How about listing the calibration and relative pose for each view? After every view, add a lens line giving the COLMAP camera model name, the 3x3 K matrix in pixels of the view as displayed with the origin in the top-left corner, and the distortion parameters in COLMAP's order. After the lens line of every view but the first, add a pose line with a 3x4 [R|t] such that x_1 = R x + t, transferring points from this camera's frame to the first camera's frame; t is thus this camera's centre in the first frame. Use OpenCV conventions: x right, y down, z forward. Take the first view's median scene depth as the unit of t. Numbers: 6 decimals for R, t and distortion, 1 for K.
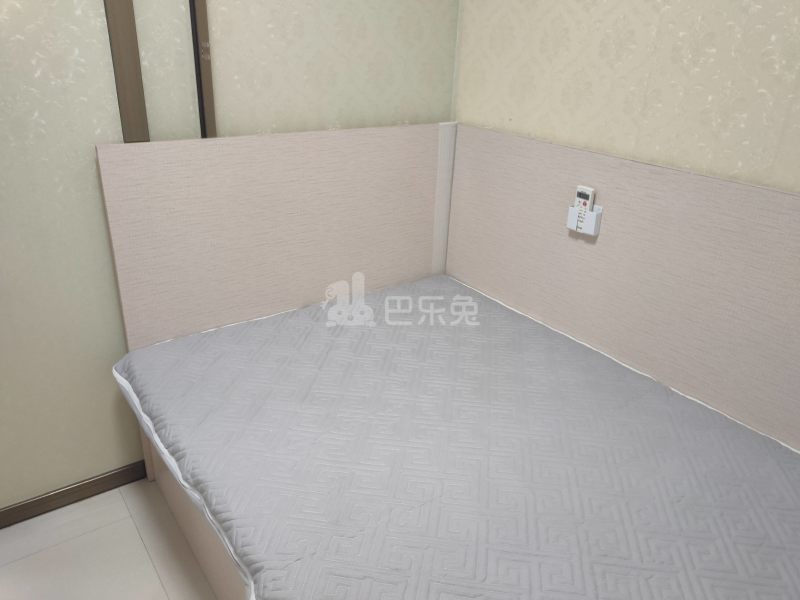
lens RADIAL K [[641.6, 0, 400.0], [0, 641.6, 300.0], [0, 0, 1]] dist [0.066368, -0.045569]
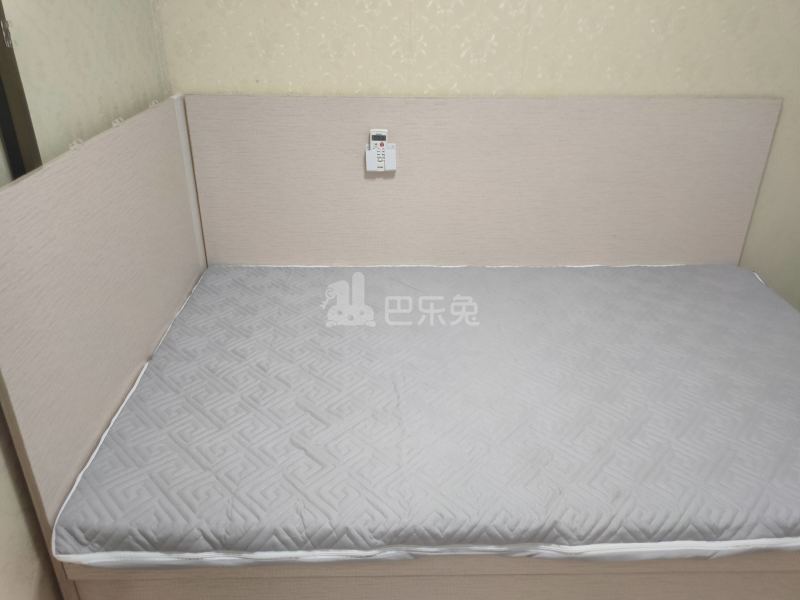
lens RADIAL K [[641.6, 0, 400.0], [0, 641.6, 300.0], [0, 0, 1]] dist [0.066368, -0.045569]
pose [[0.553028, -0.396507, 0.732764, -0.614491], [0.339925, 0.910346, 0.236053, -0.156355], [-0.760665, 0.118541, 0.638229, 0.300012]]
